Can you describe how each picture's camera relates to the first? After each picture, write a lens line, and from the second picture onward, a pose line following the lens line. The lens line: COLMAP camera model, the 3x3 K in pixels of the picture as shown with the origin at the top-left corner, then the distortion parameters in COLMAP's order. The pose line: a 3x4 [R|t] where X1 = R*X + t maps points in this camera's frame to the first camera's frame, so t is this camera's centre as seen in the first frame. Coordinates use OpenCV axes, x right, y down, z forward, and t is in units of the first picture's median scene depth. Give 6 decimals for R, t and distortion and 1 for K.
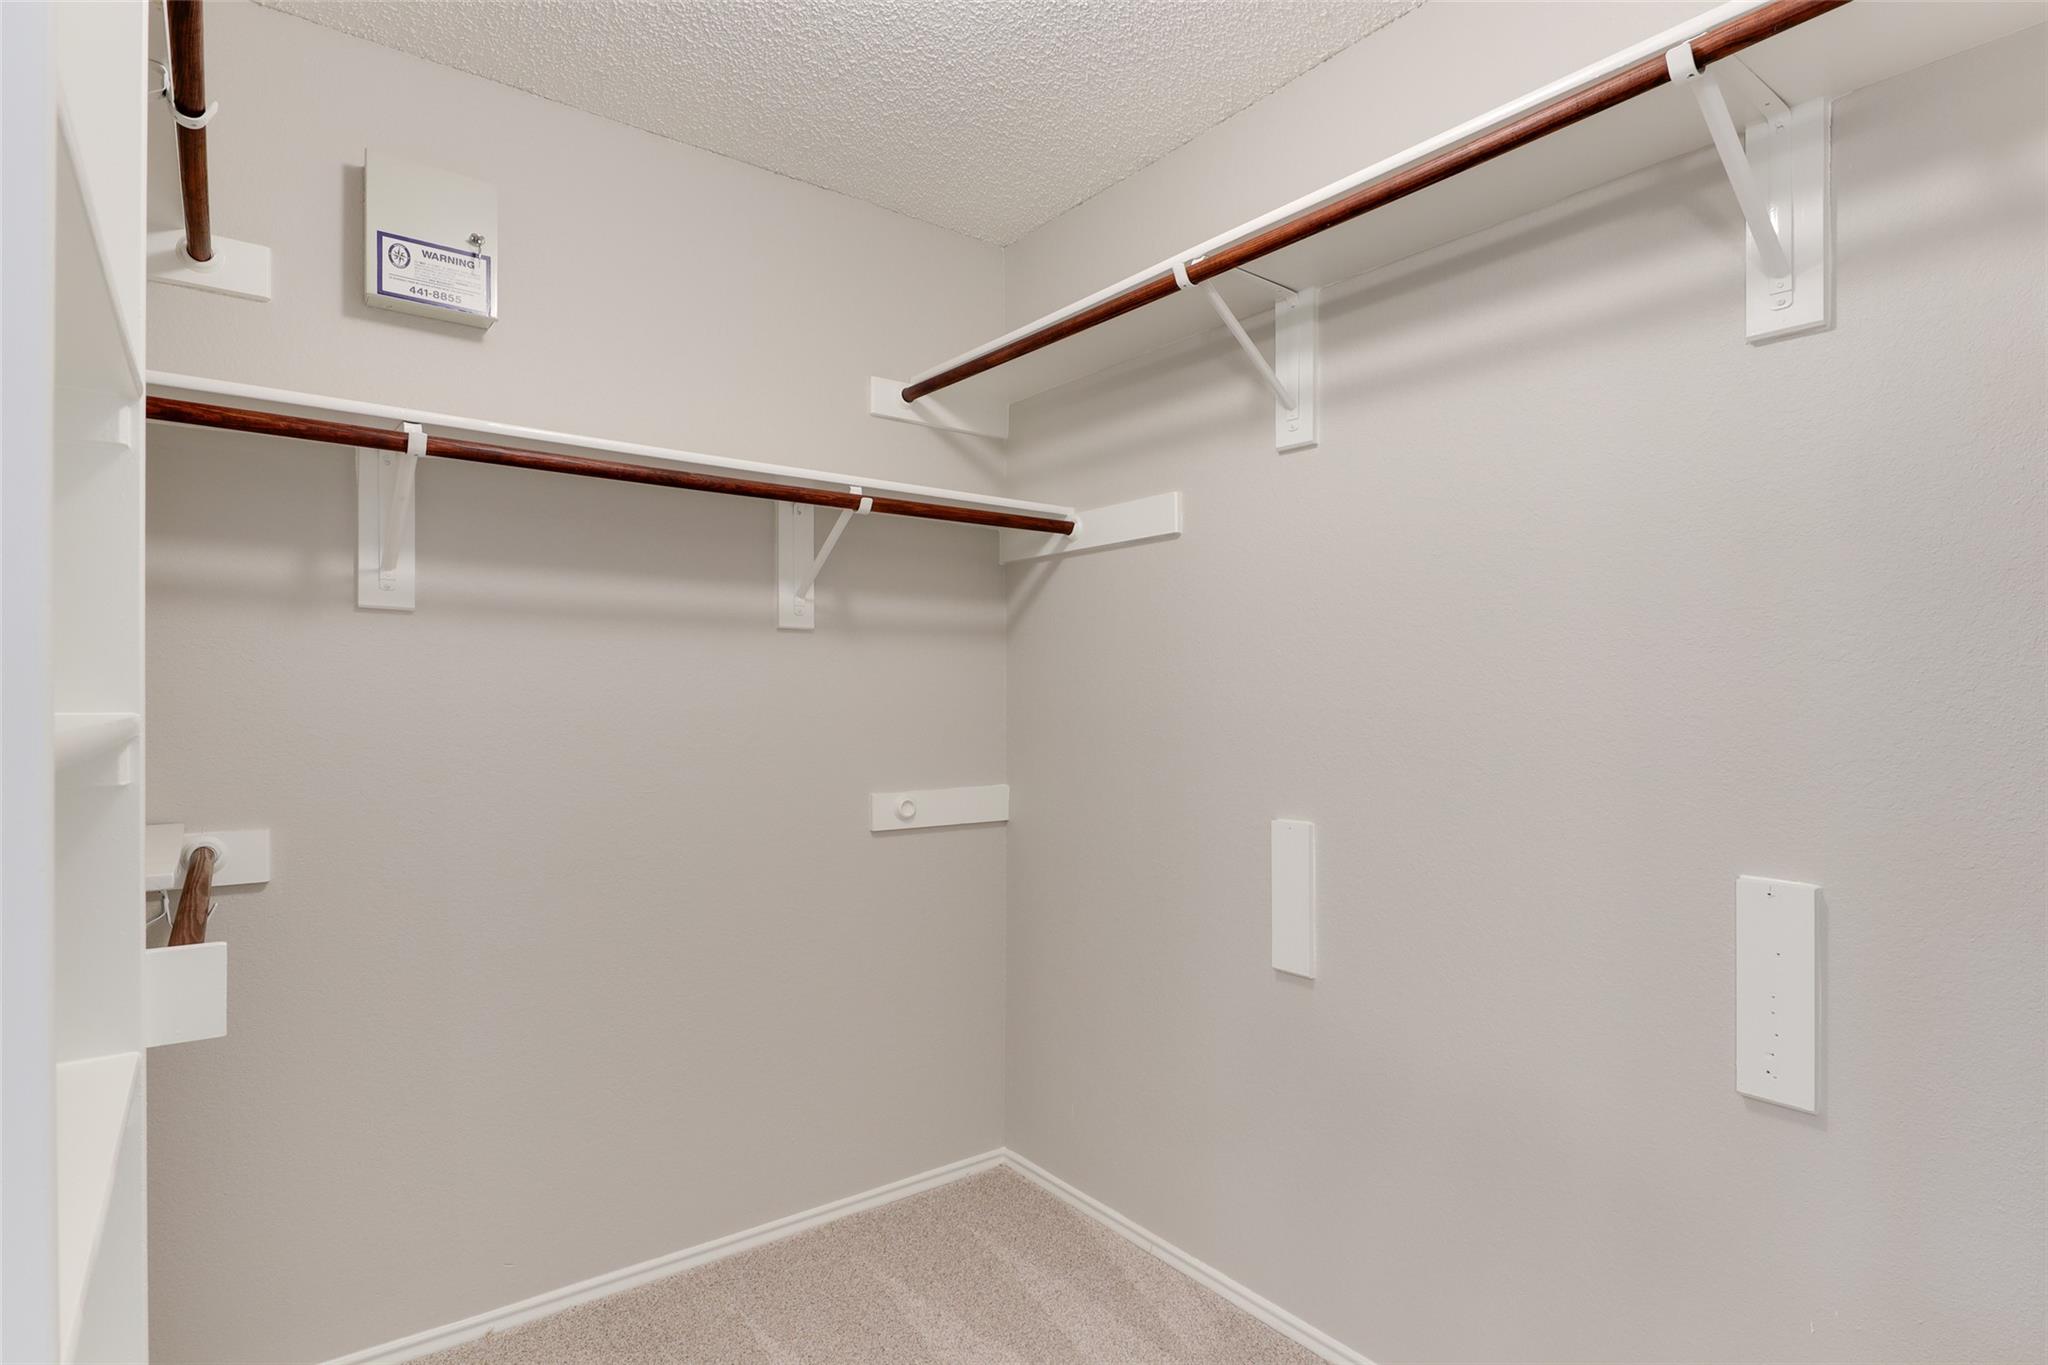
lens RADIAL K [[1041.6, 0, 1024.3], [0, 1041.6, 686.2], [0, 0, 1]] dist [0.000739, 0.000801]
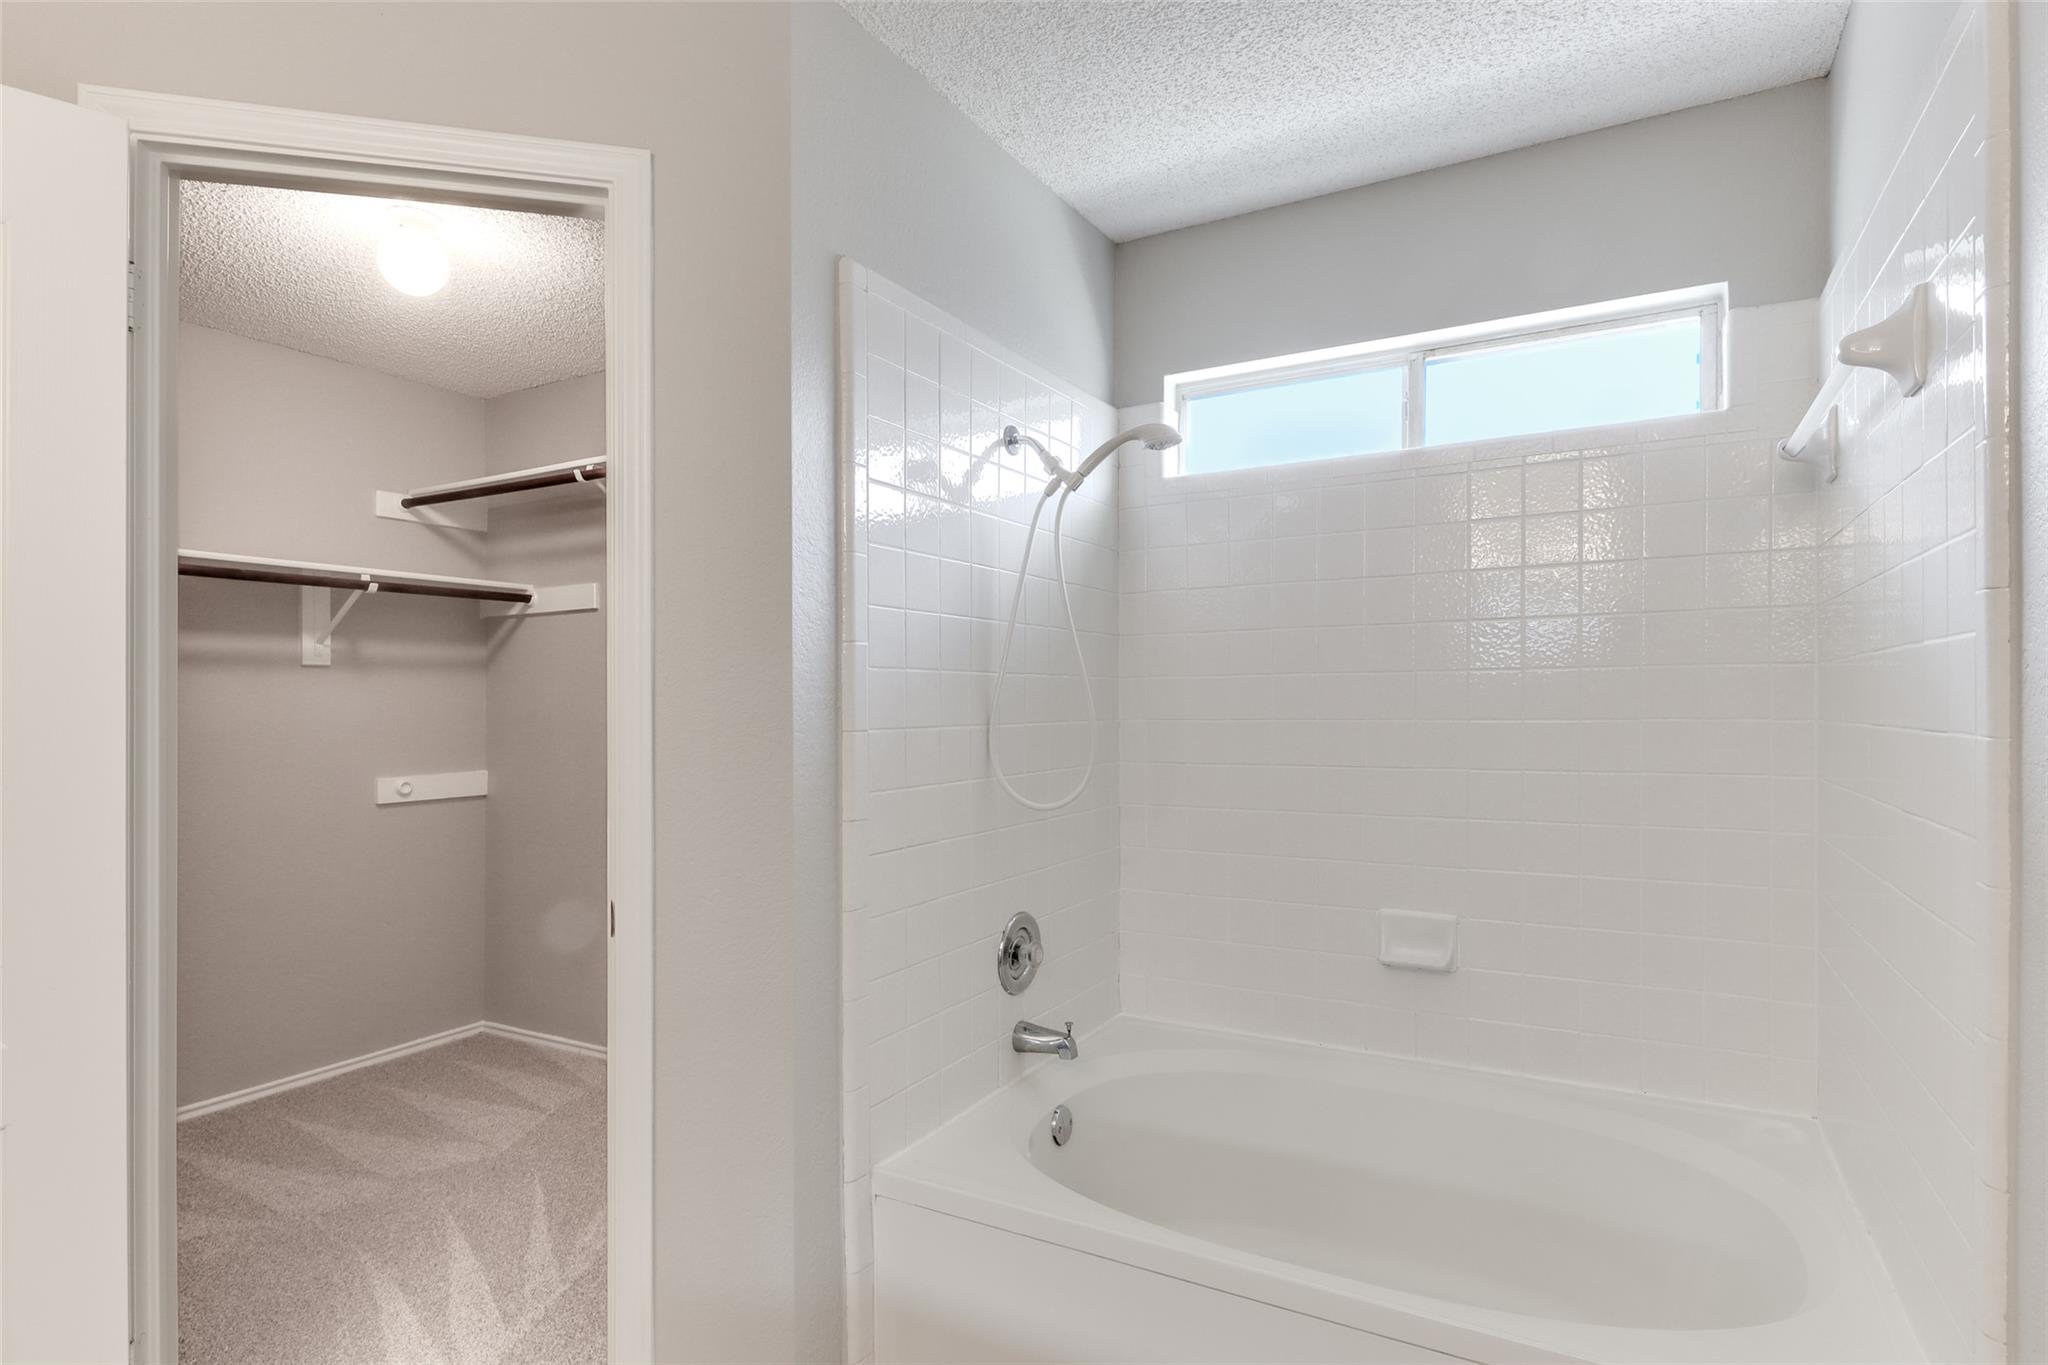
lens RADIAL K [[1041.6, 0, 1038.5], [0, 1041.6, 677.0], [0, 0, 1]] dist [0.000739, 0.000801]
pose [[0.913117, -0.002245, 0.407692, 0.103165], [0.010466, 0.999784, -0.017936, -0.001830], [-0.407564, 0.020644, 0.912943, -0.701619]]
